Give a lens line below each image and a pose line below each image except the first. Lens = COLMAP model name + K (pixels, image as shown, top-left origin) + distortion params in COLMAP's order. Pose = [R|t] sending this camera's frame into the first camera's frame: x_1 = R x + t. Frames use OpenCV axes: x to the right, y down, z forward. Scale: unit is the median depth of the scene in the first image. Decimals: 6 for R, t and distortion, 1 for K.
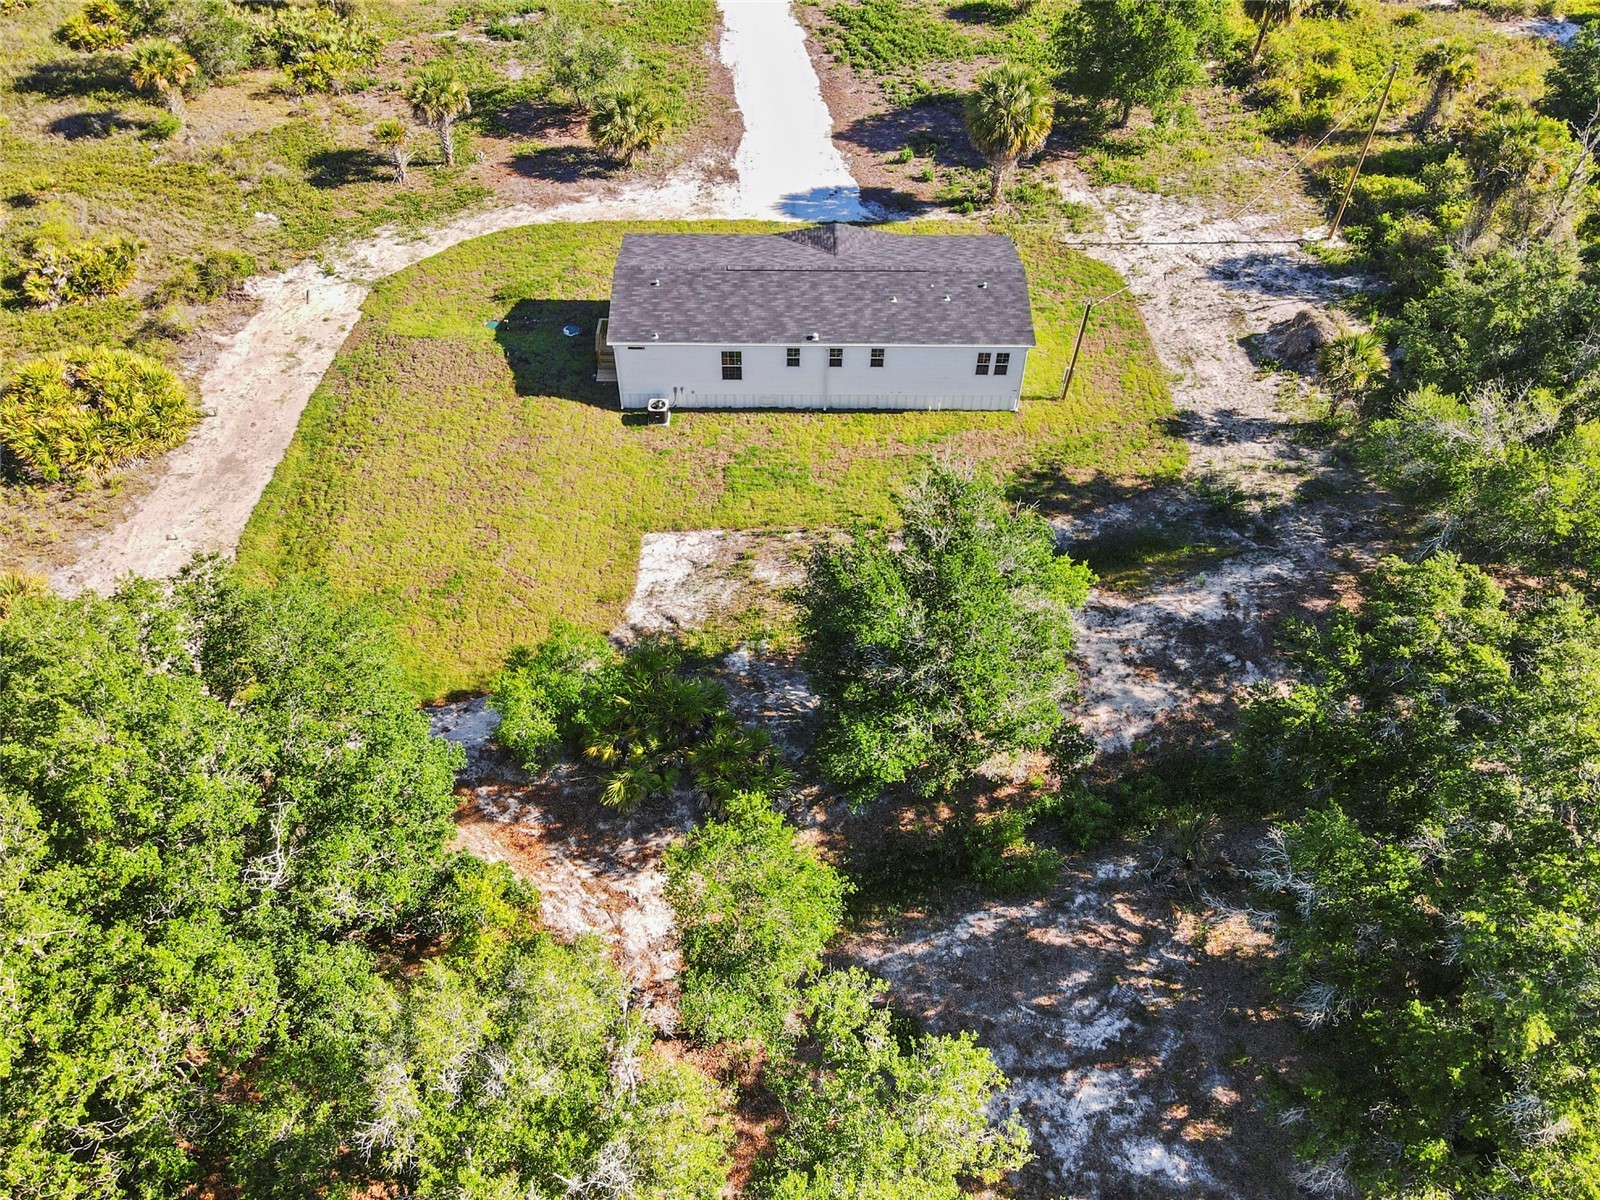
lens RADIAL K [[1121.9, 0, 800.0], [0, 1121.9, 600.0], [0, 0, 1]] dist [0.035581, 0.001208]
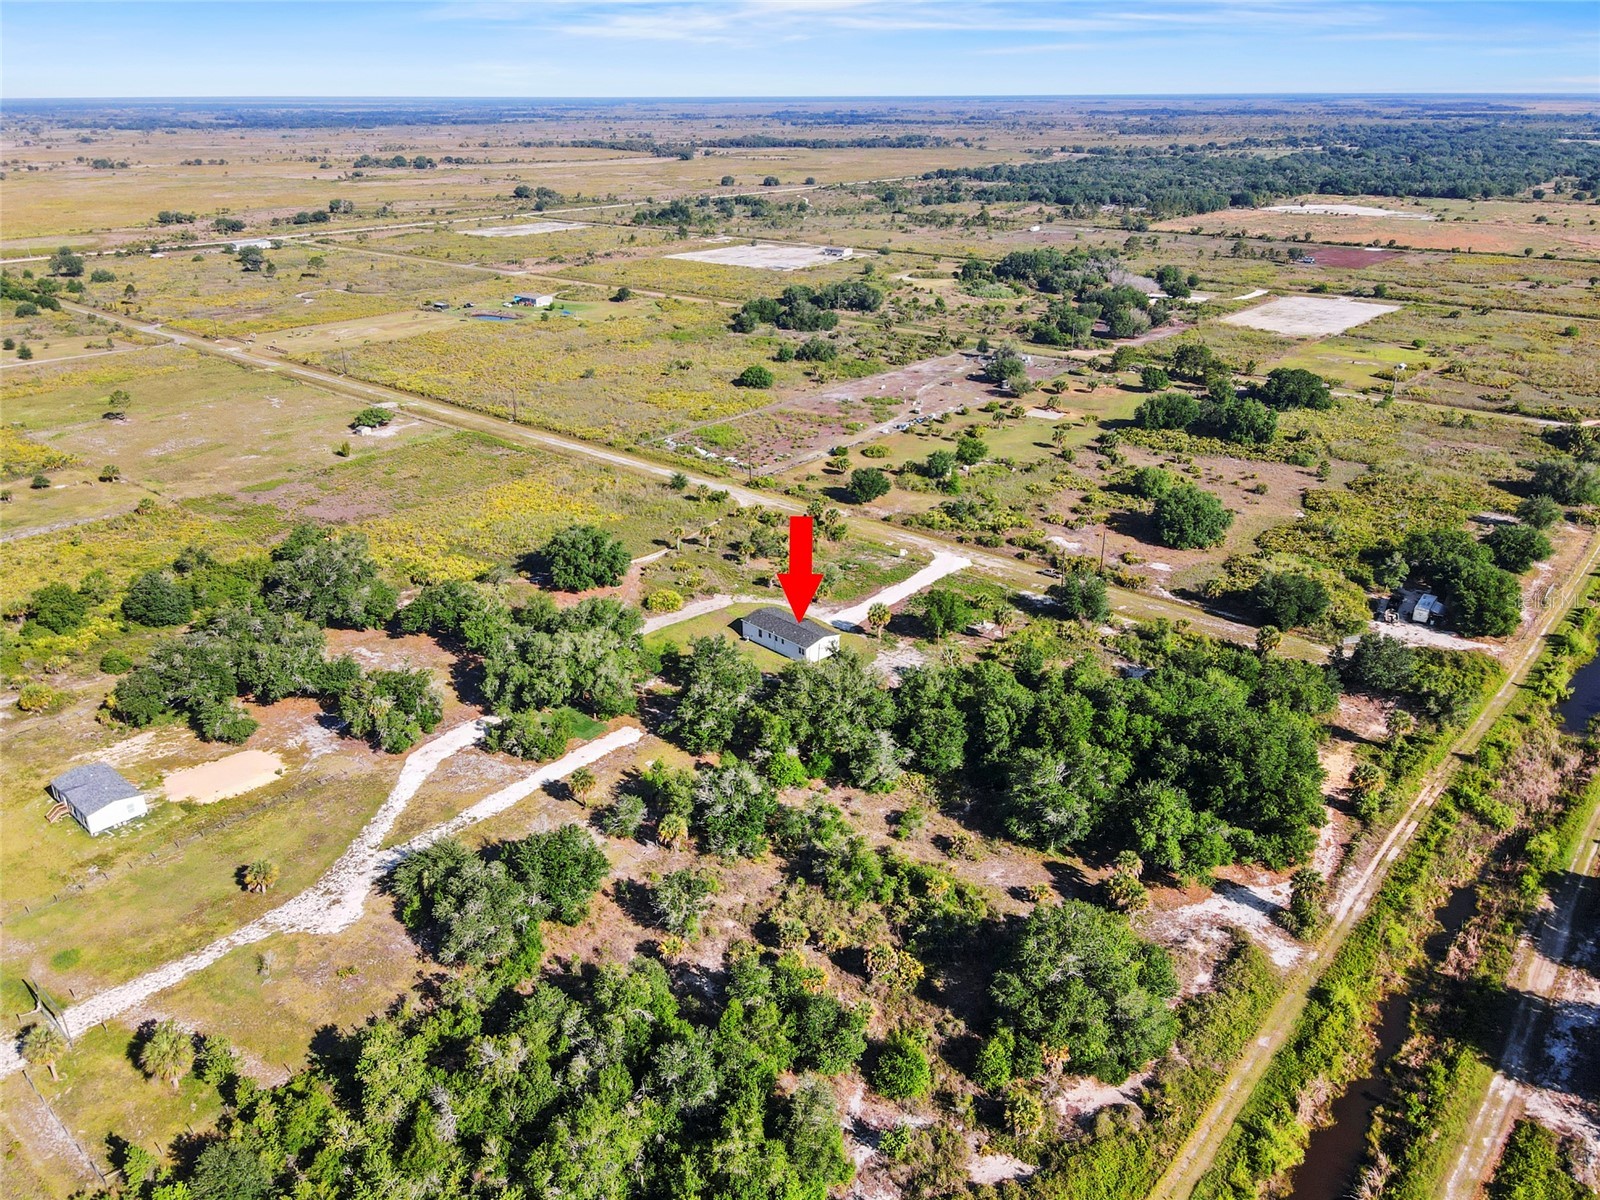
lens RADIAL K [[1189.8, 0, 791.3], [0, 1189.8, 598.9], [0, 0, 1]] dist [0.006697, 0.003806]
pose [[0.682434, 0.274378, -0.677496, 2.919841], [-0.533988, 0.820072, -0.205761, 0.533343], [0.499139, 0.502193, 0.706160, -2.131448]]
